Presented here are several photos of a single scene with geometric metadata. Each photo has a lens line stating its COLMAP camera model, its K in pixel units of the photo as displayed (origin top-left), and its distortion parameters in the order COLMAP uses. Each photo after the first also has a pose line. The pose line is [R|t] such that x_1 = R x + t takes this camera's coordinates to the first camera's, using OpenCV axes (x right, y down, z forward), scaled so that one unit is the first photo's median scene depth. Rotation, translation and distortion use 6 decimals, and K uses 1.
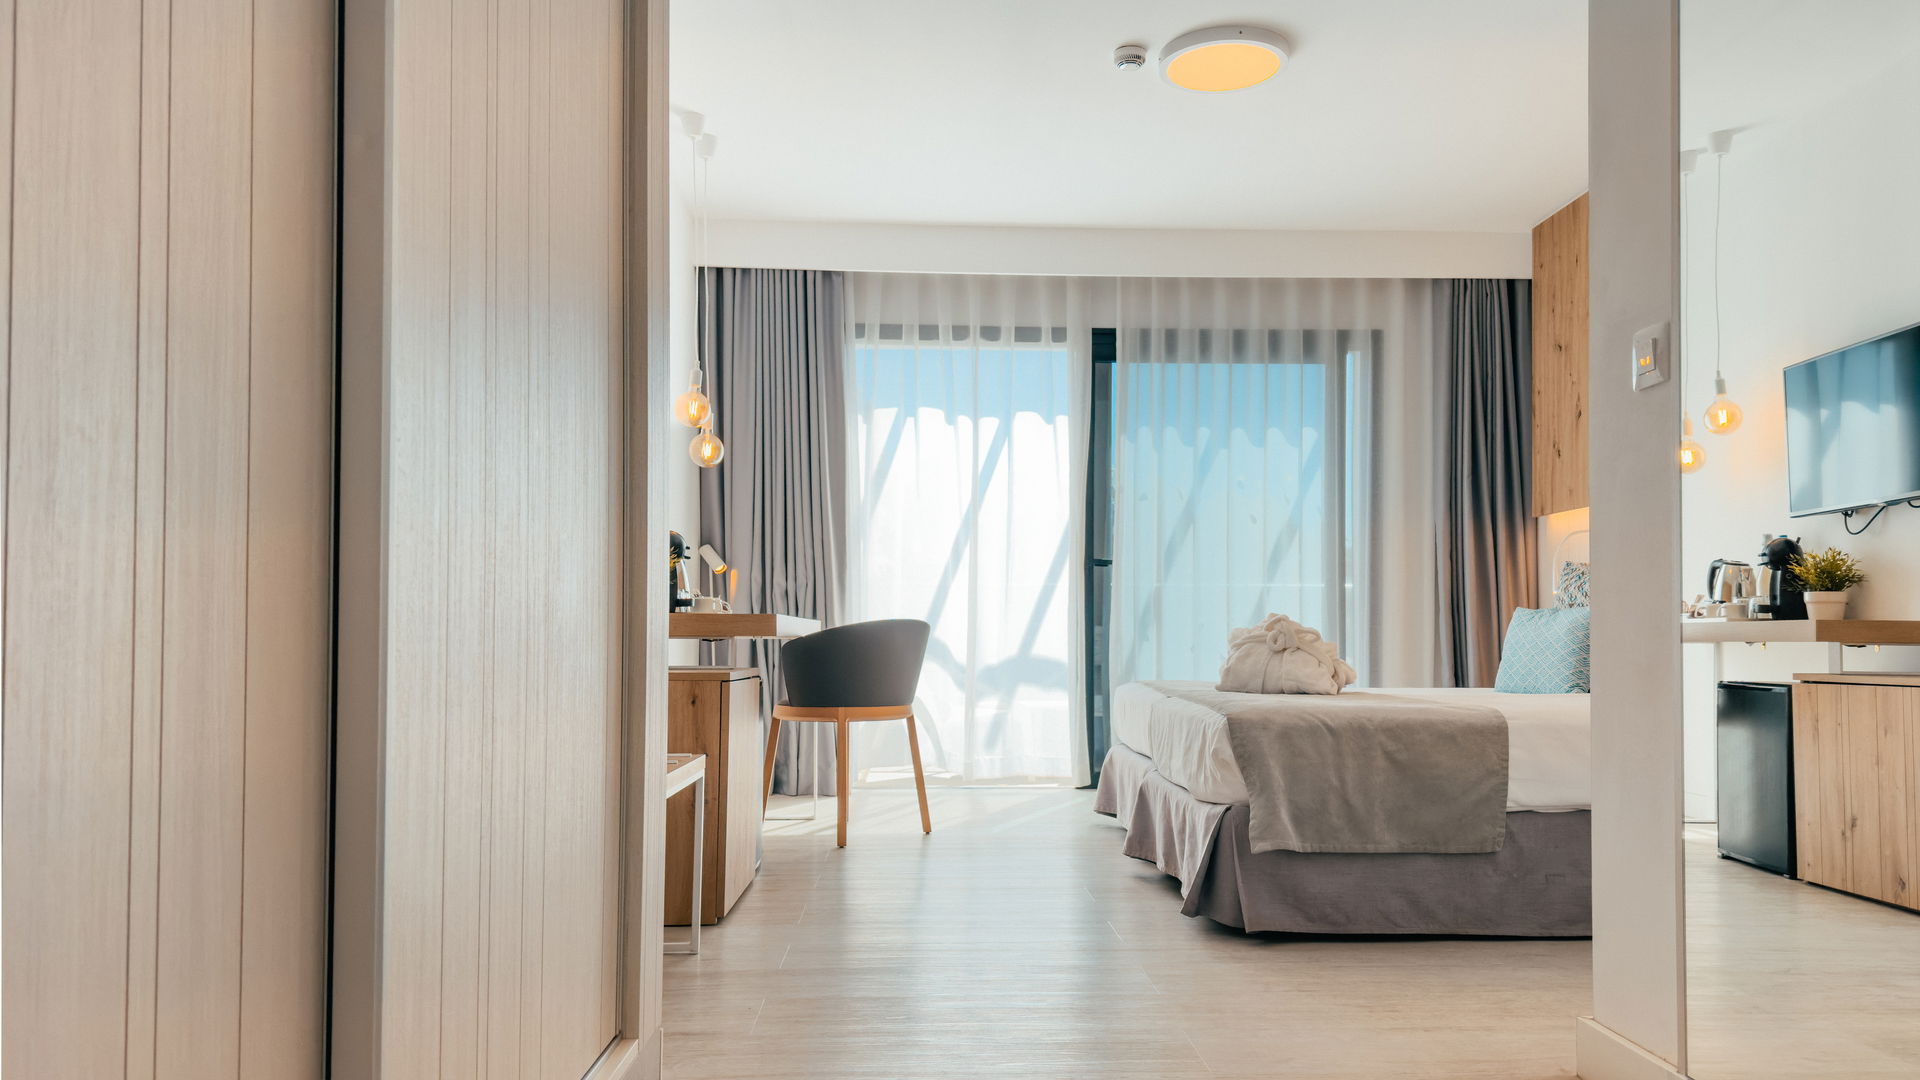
lens RADIAL K [[1347.3, 0, 990.6], [0, 1347.3, 599.1], [0, 0, 1]] dist [0.074849, -0.011578]
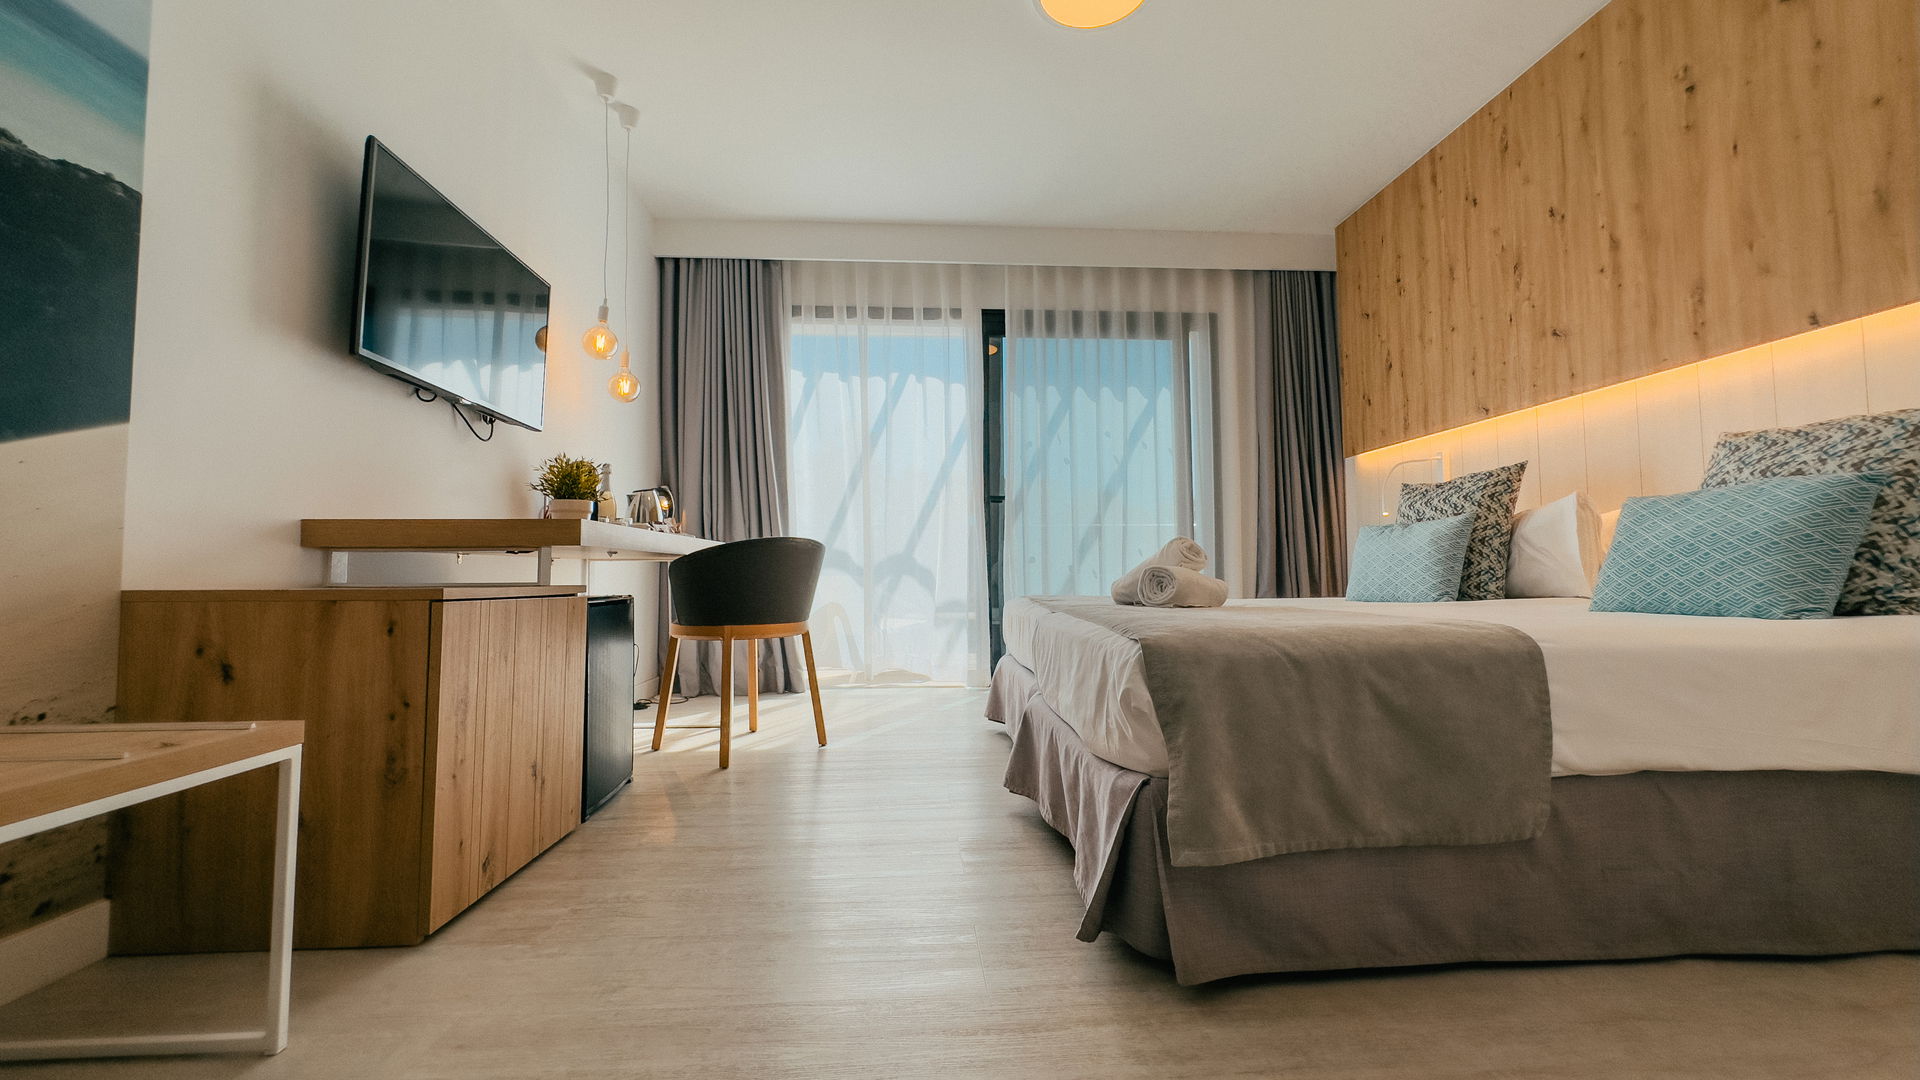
lens RADIAL K [[765.1, 0, 963.3], [0, 765.1, 530.3], [0, 0, 1]] dist [-0.001063, 0.000337]
pose [[0.999776, -0.009884, 0.018722, 0.041702], [0.010379, 0.999595, -0.026504, 0.020351], [-0.018453, 0.026692, 0.999473, 0.324142]]
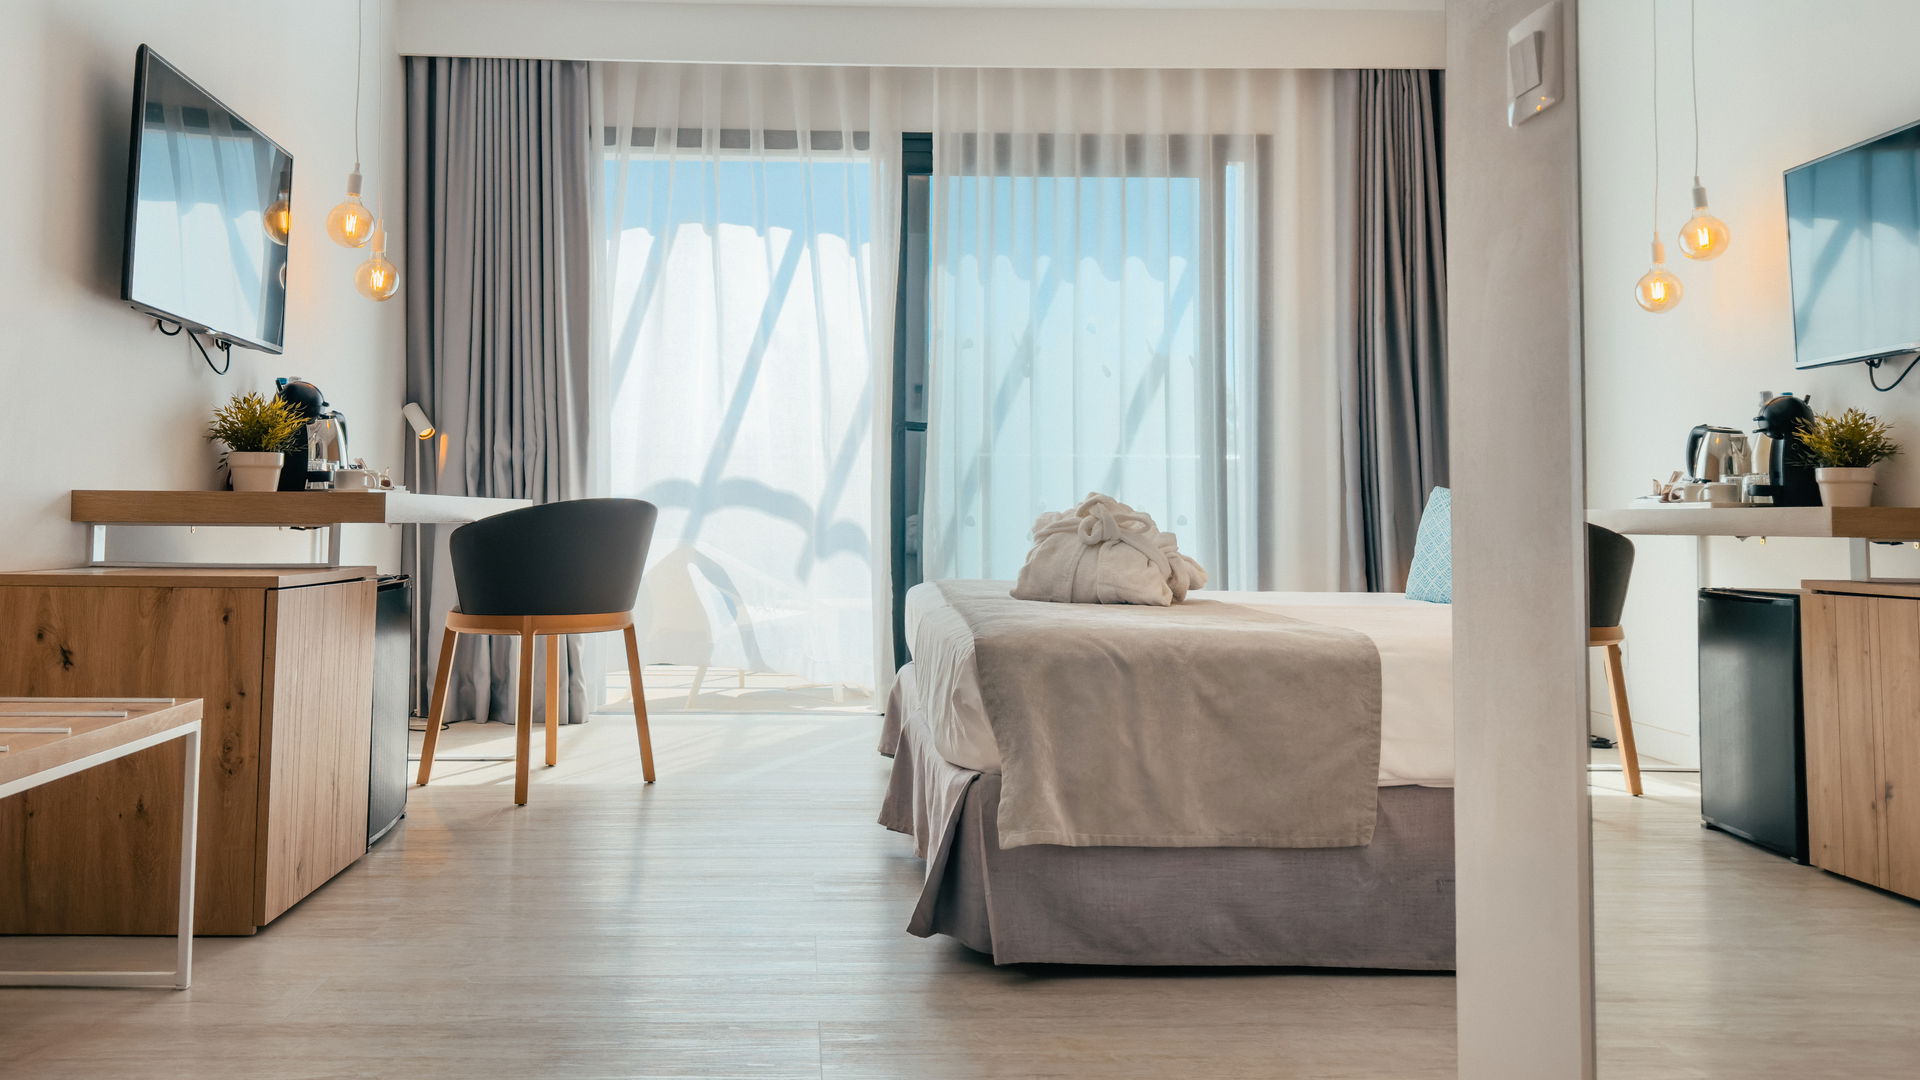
lens RADIAL K [[1522.9, 0, 838.6], [0, 1522.9, 432.7], [0, 0, 1]] dist [0.079691, -0.046972]
pose [[0.999577, 0.002660, -0.028946, 0.067269], [-0.003409, 0.999660, -0.025857, -0.000567], [0.028868, 0.025945, 0.999246, 0.111052]]
